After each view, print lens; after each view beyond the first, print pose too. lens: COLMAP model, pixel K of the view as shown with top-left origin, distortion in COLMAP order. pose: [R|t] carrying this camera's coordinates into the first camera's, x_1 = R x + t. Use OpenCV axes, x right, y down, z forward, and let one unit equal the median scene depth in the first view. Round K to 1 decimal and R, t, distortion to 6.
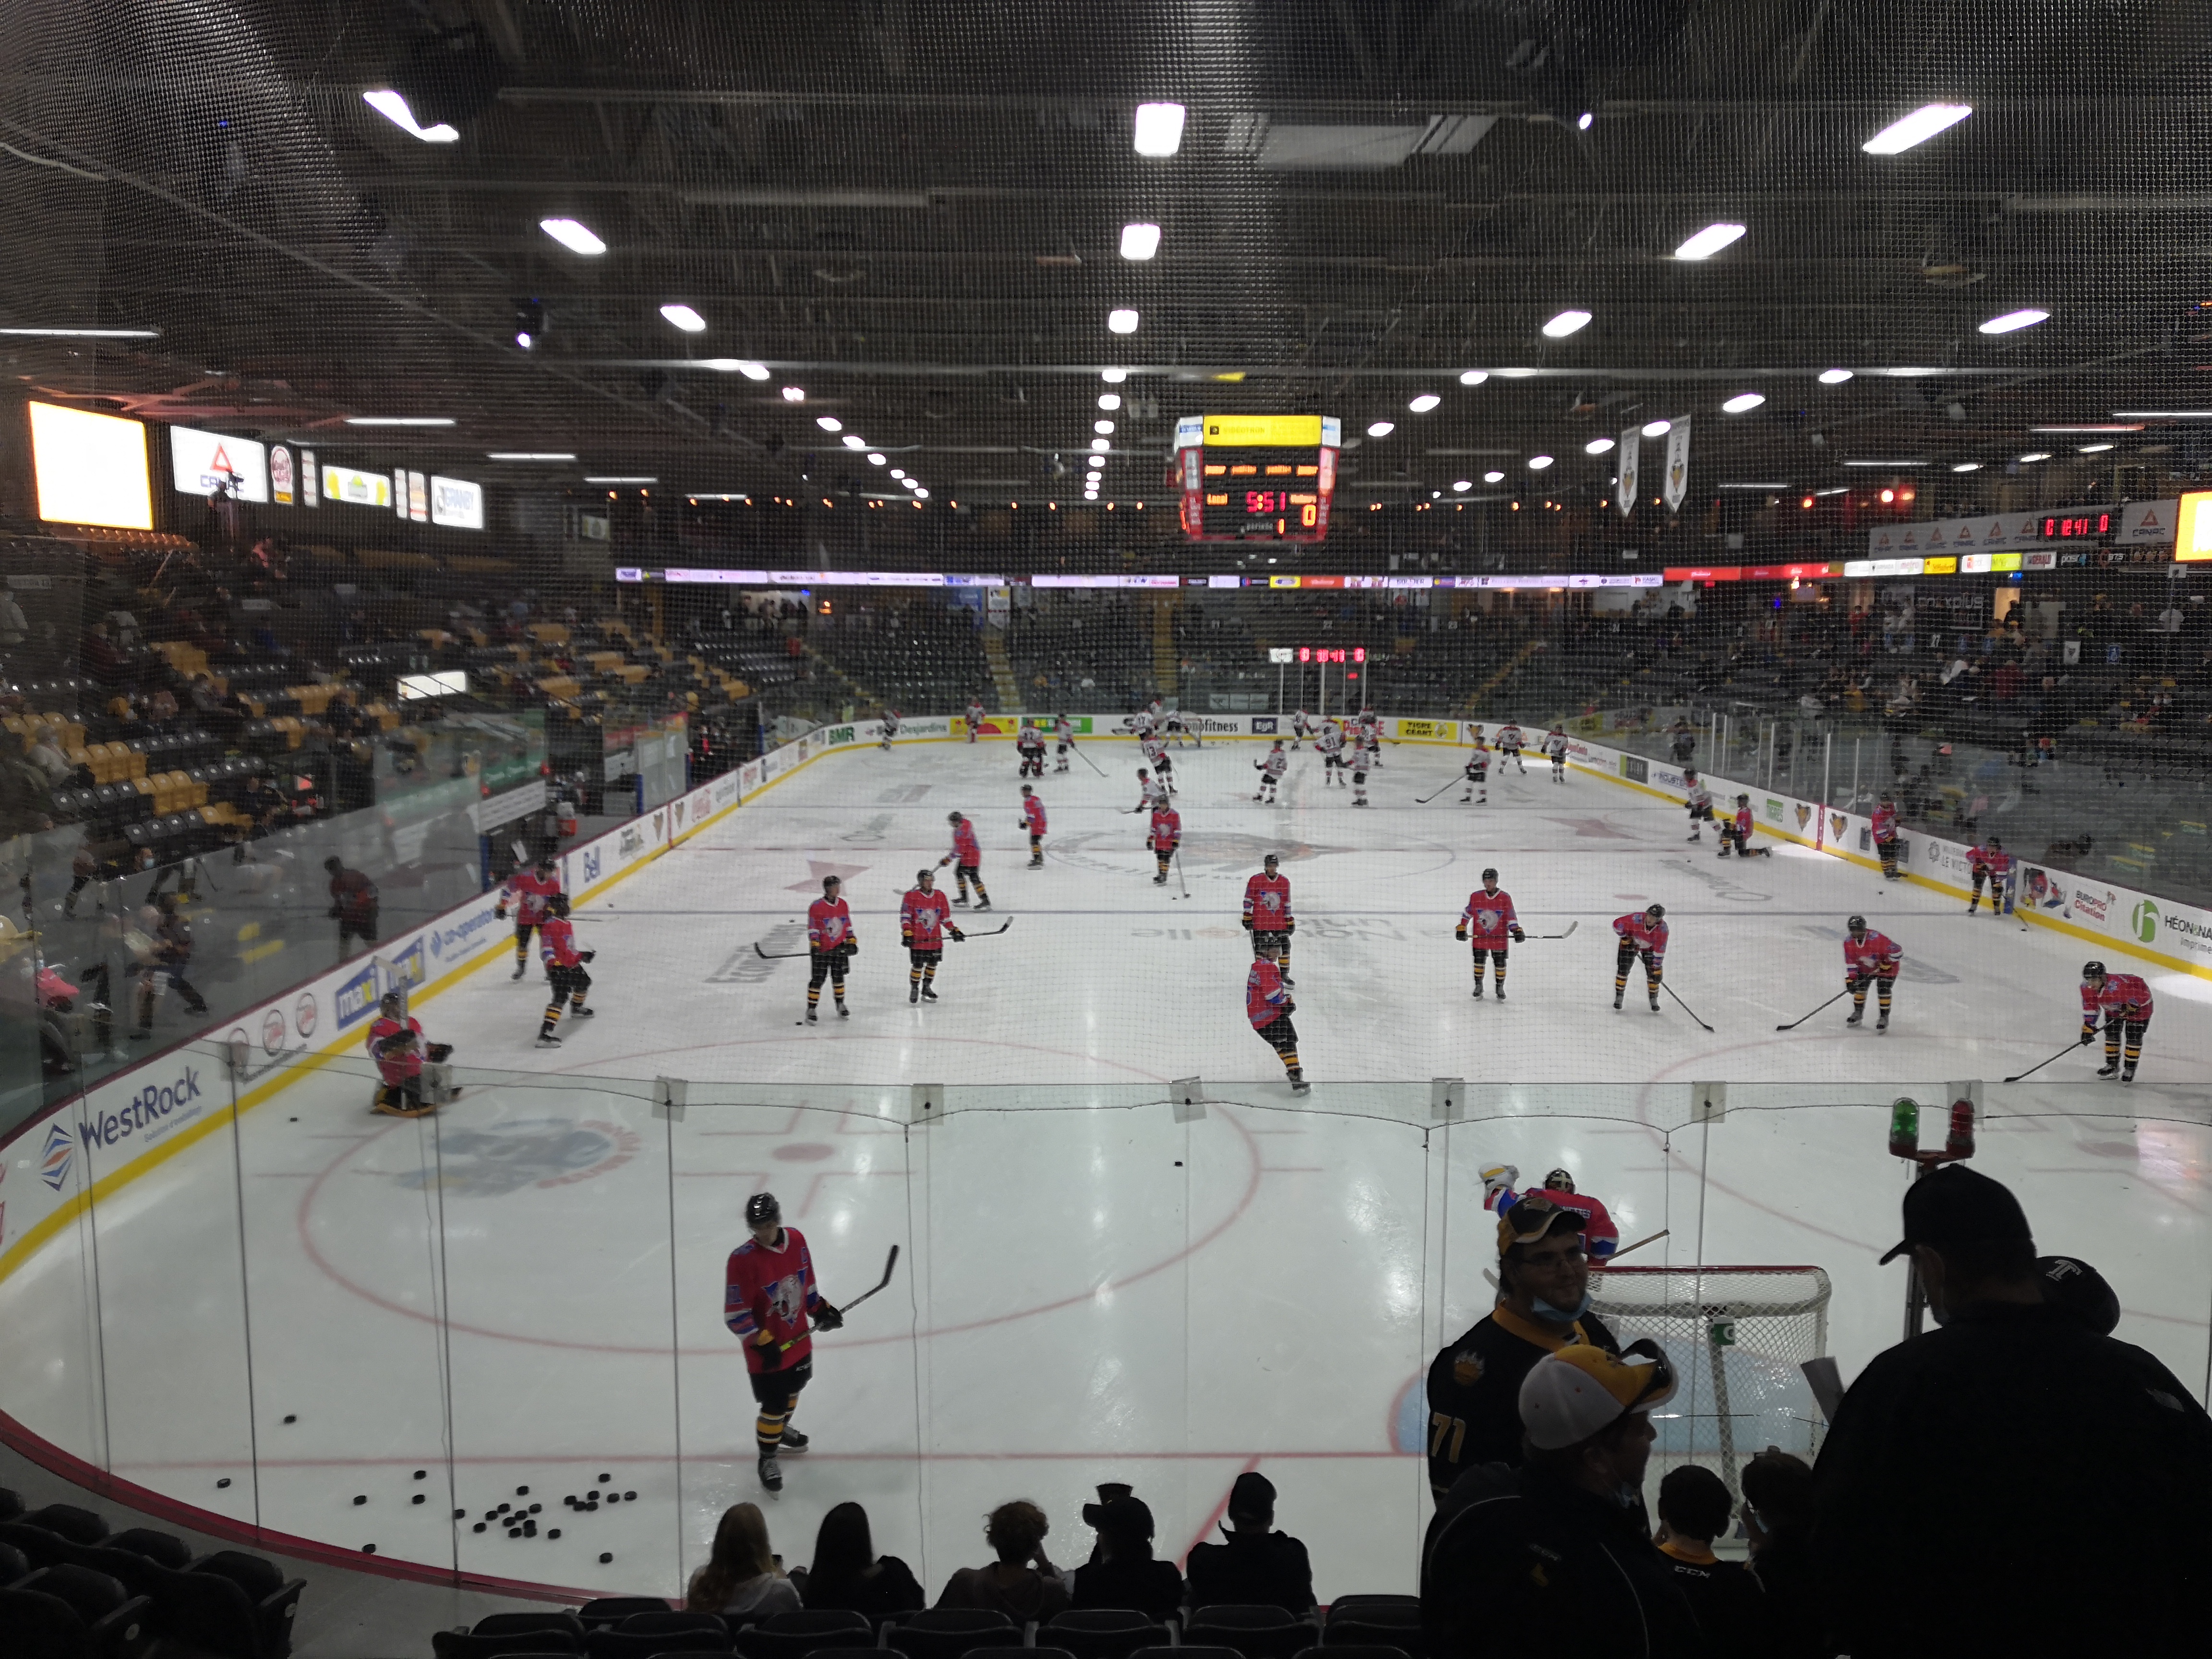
lens RADIAL K [[1640.3, 0, 1106.0], [0, 1640.3, 829.5], [0, 0, 1]] dist [0.002604, 0.001010]
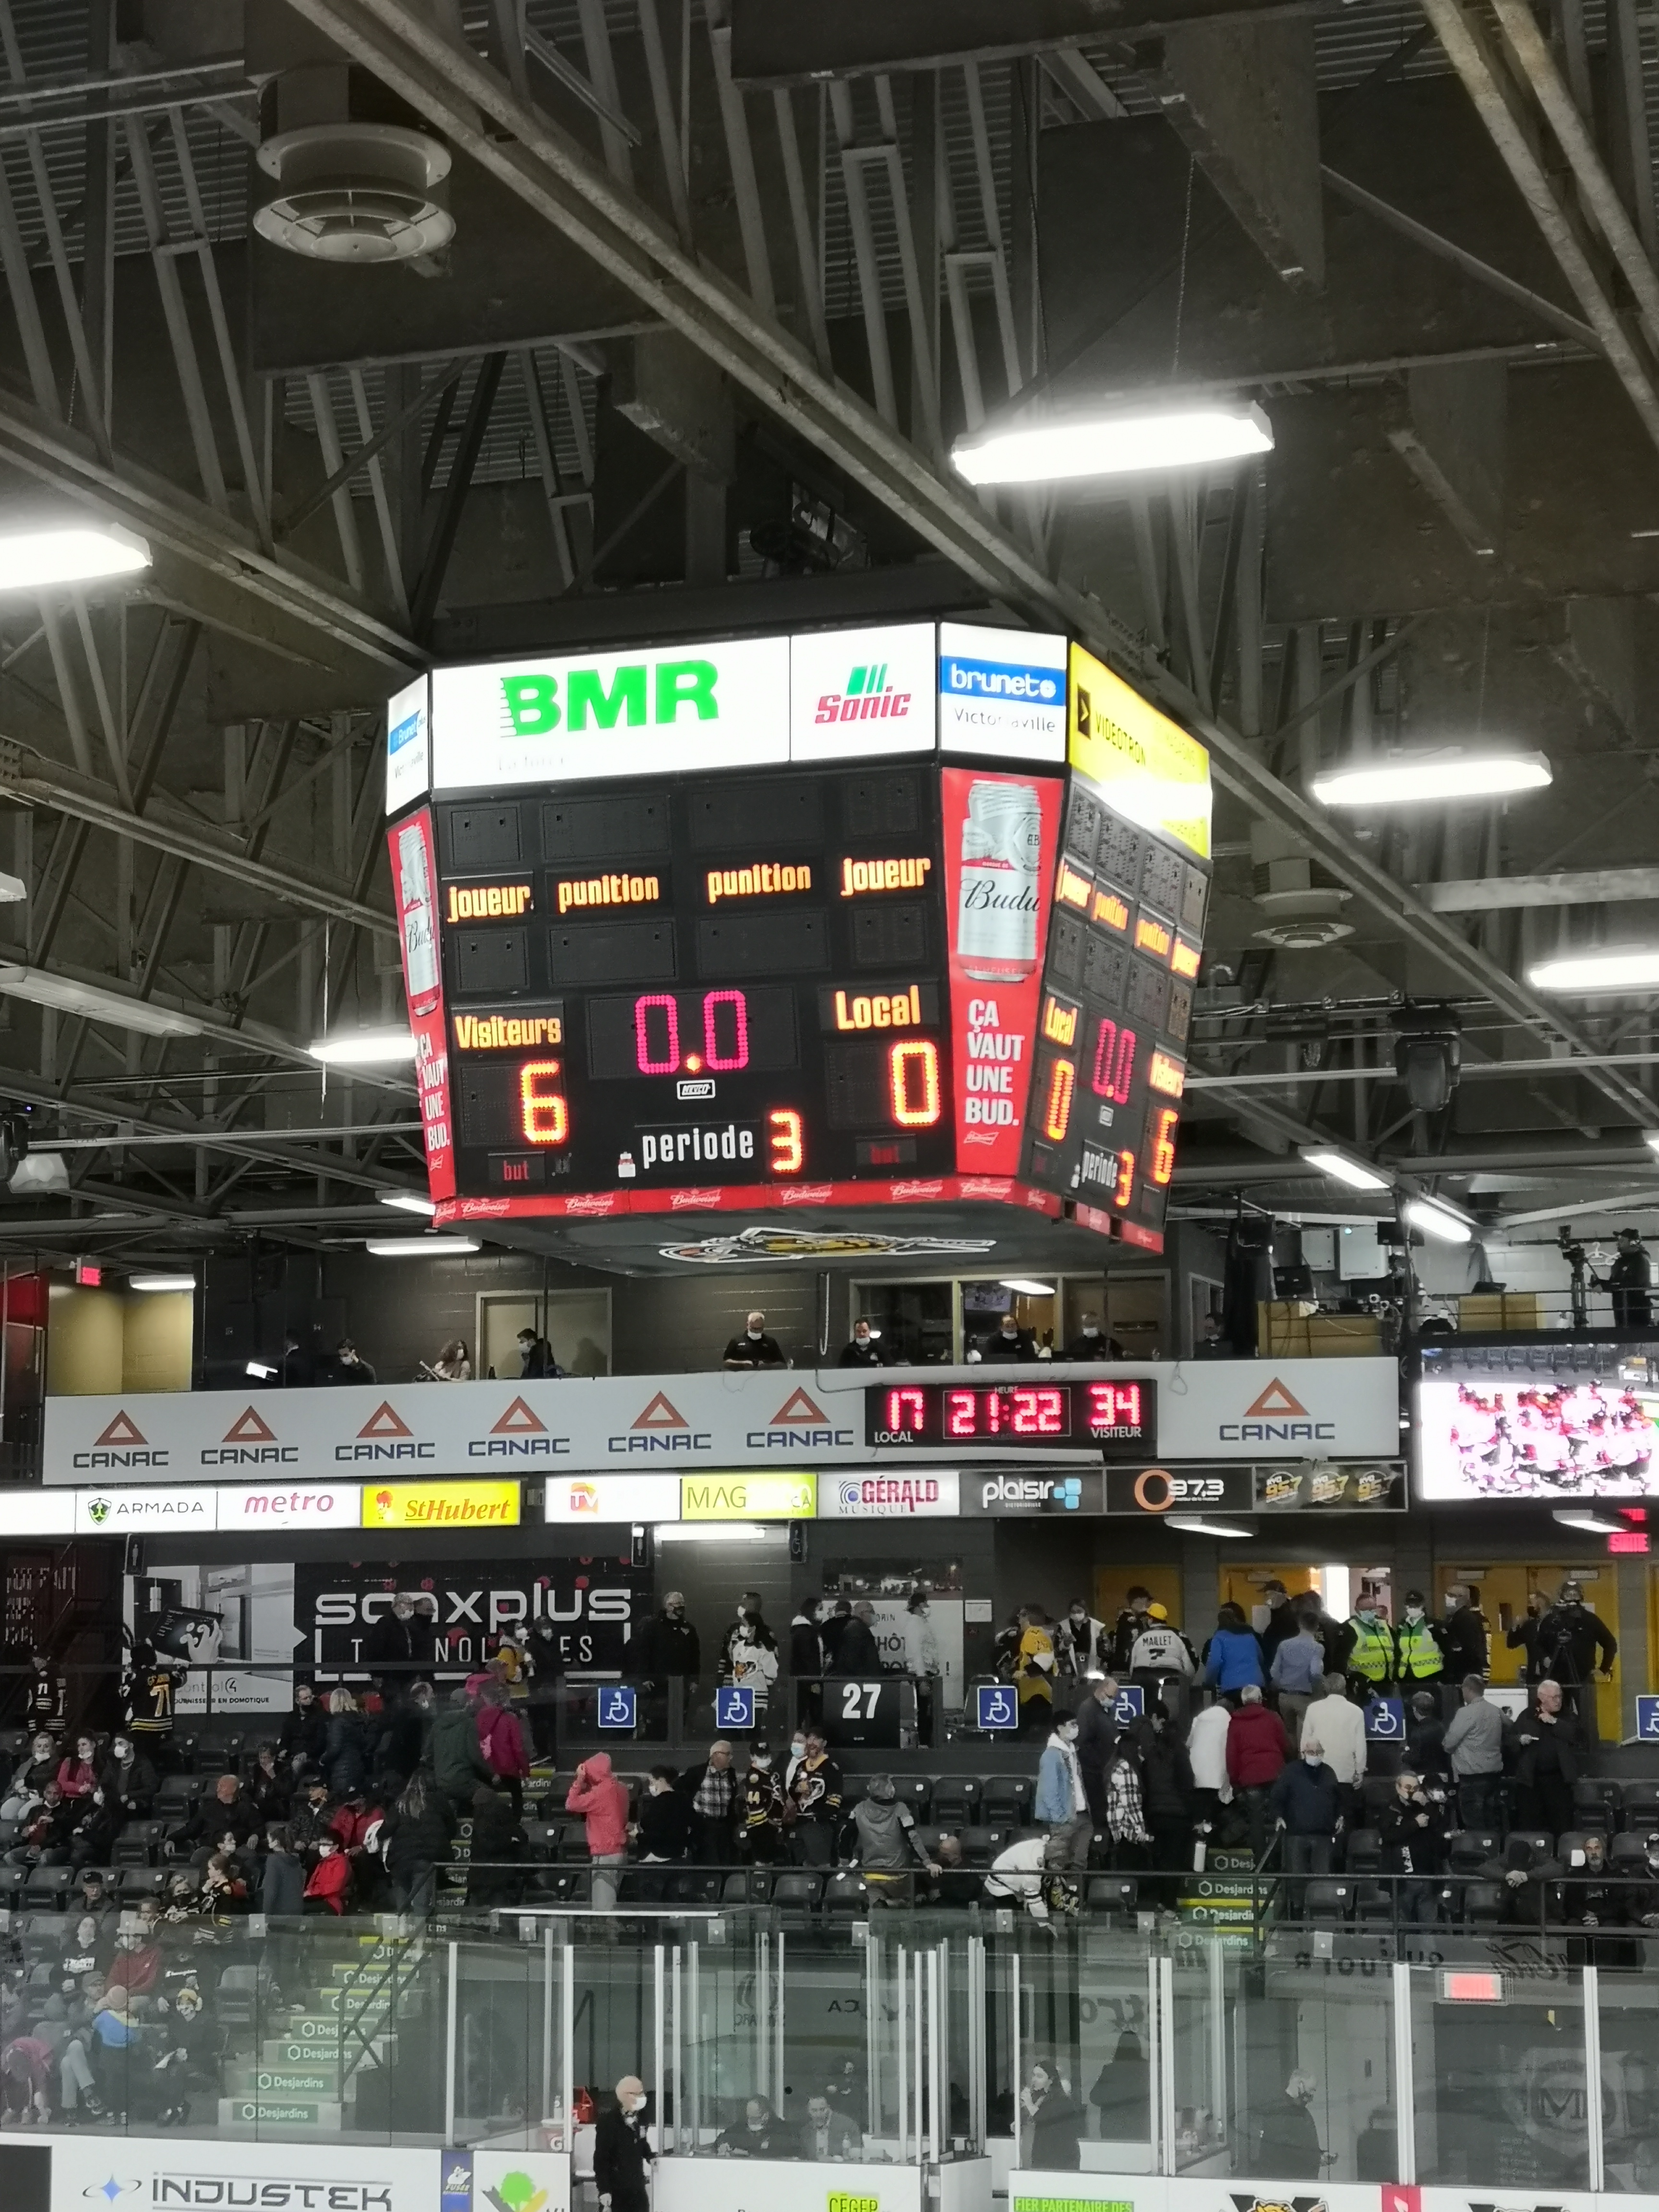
lens RADIAL K [[4114.6, 0, 829.5], [0, 4114.6, 1106.0], [0, 0, 1]] dist [0.277120, -2.032804]
pose [[0.360113, 0.124218, 0.924602, -0.233549], [0.130201, 0.974704, -0.181660, -0.050762], [-0.923778, 0.185803, 0.334830, 0.438275]]
